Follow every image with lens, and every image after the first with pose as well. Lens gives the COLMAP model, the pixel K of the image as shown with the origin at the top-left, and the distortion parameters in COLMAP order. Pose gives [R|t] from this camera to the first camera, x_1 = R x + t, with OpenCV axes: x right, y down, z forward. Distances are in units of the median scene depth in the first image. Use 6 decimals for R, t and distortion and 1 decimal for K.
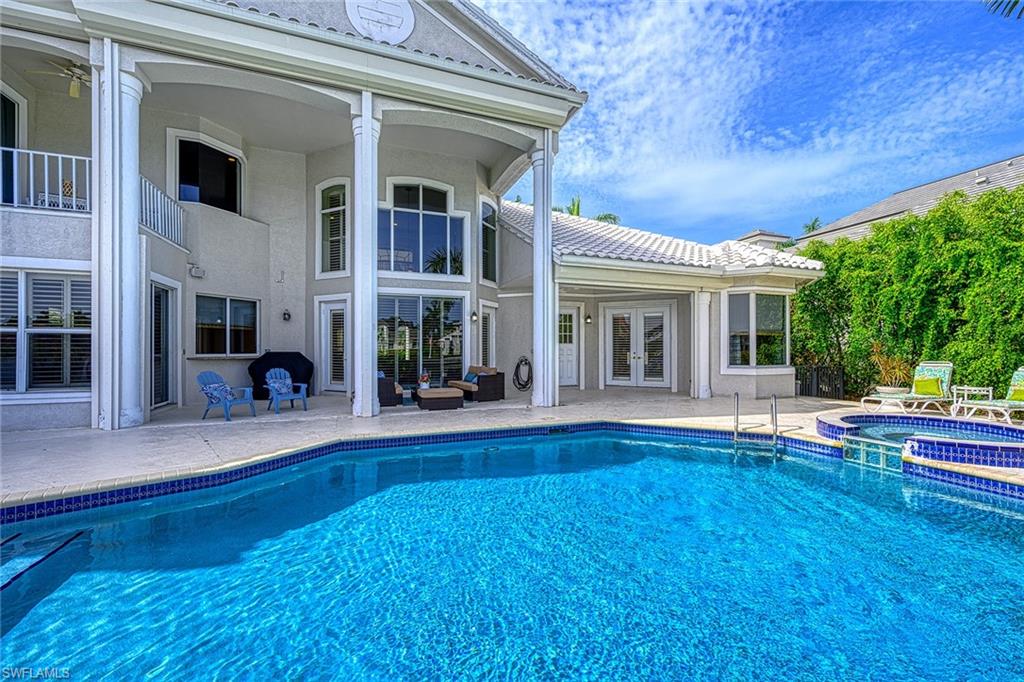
lens RADIAL K [[418.2, 0, 506.6], [0, 418.2, 347.4], [0, 0, 1]] dist [0.001368, 0.000438]
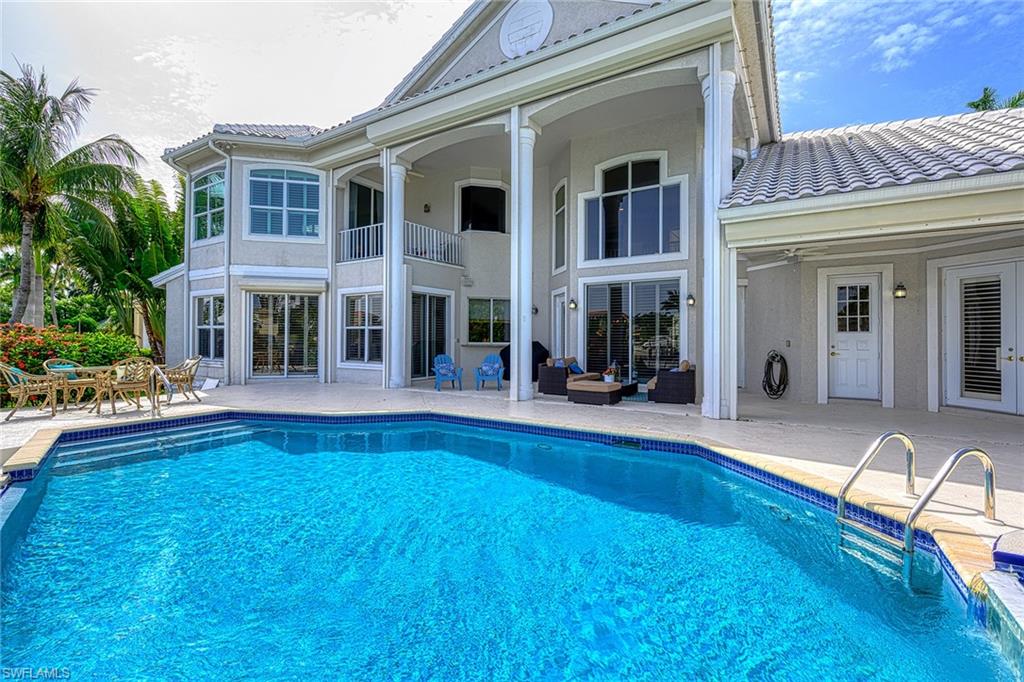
lens RADIAL K [[449.2, 0, 513.5], [0, 449.2, 334.4], [0, 0, 1]] dist [0.000689, 0.000090]
pose [[0.608840, -0.002767, -0.793288, 0.425473], [0.000289, 0.999995, -0.003266, -0.003838], [0.793293, 0.001759, 0.608838, 0.194093]]
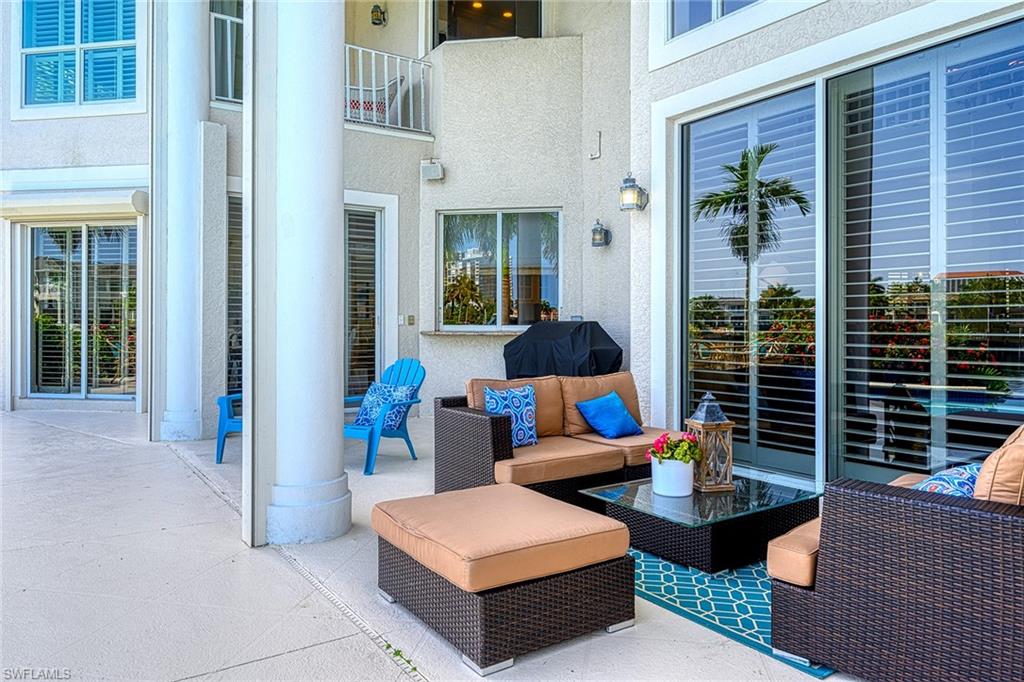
lens RADIAL K [[704.6, 0, 513.6], [0, 704.6, 323.1], [0, 0, 1]] dist [0.002653, 0.001345]
pose [[0.240297, 0.000180, -0.970699, 0.131637], [0.001904, 0.999998, 0.000657, 0.010538], [0.970698, -0.002006, 0.240296, 0.740066]]
